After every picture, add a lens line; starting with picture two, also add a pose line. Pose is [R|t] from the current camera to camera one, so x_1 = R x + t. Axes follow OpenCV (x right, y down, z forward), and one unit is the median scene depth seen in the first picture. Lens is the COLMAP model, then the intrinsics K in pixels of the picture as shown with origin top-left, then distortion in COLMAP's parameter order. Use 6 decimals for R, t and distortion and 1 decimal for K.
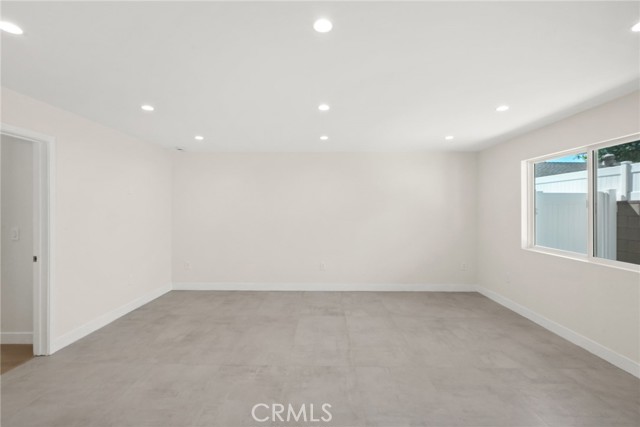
lens RADIAL K [[289.6, 0, 325.9], [0, 289.6, 206.0], [0, 0, 1]] dist [-0.005091, 0.000009]
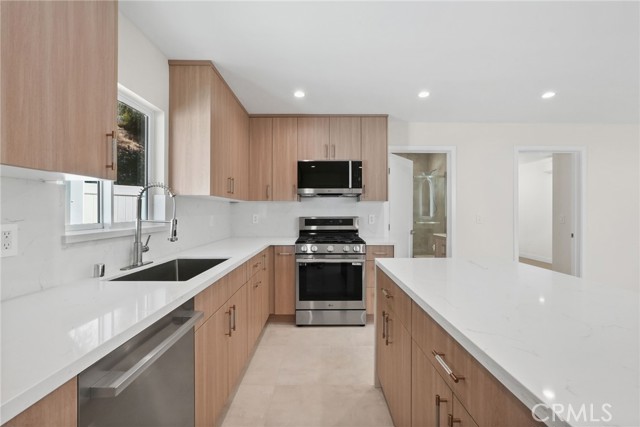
lens RADIAL K [[283.1, 0, 317.1], [0, 283.1, 214.3], [0, 0, 1]] dist [-0.012615, 0.000179]
pose [[-0.011377, 0.001655, -0.999934, 0.369013], [0.006094, 0.999980, 0.001586, 0.067163], [0.999917, -0.006076, -0.011387, -0.232413]]
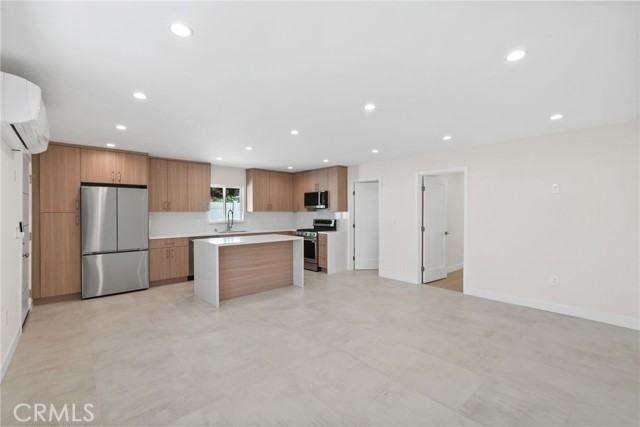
lens RADIAL K [[283.1, 0, 317.1], [0, 283.1, 214.3], [0, 0, 1]] dist [-0.012615, 0.000179]
pose [[-0.750256, 0.002250, -0.661144, 0.777770], [0.001671, 0.999997, 0.001507, 0.033311], [0.661145, 0.000026, -0.750258, 1.607393]]
